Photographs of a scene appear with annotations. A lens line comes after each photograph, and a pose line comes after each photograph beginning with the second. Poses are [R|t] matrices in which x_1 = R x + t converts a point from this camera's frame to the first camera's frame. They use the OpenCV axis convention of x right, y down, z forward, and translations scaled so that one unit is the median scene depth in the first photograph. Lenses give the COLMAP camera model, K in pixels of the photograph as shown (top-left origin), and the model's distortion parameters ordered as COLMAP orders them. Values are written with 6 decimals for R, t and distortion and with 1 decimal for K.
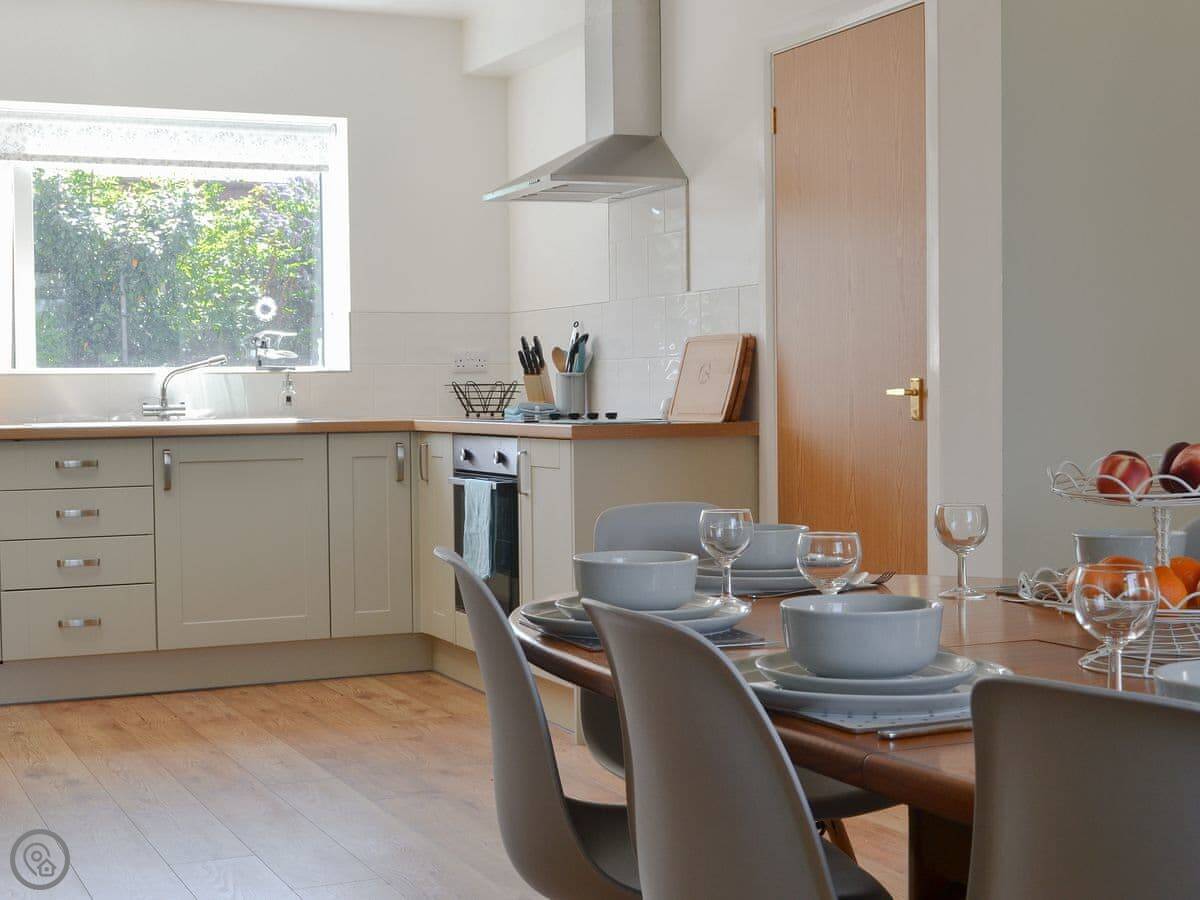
lens RADIAL K [[1924.7, 0, 598.5], [0, 1924.7, 482.7], [0, 0, 1]] dist [-0.003640, 0.096826]
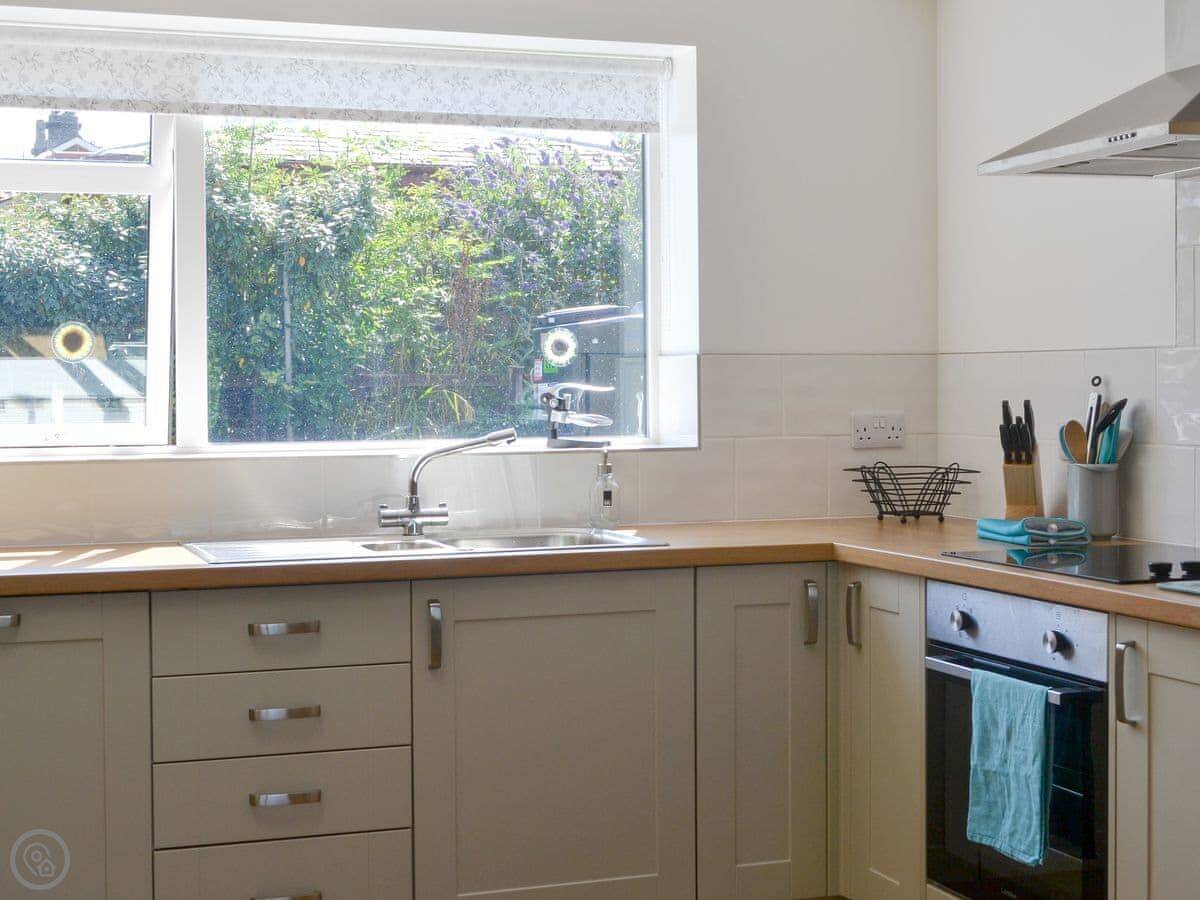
lens RADIAL K [[1874.2, 0, 600.0], [0, 1874.2, 450.0], [0, 0, 1]] dist [-0.013549, 0.035683]
pose [[0.998410, 0.007850, -0.055821, -0.124974], [-0.008321, 0.999932, -0.008198, -0.051226], [0.055753, 0.008650, 0.998407, 0.381569]]
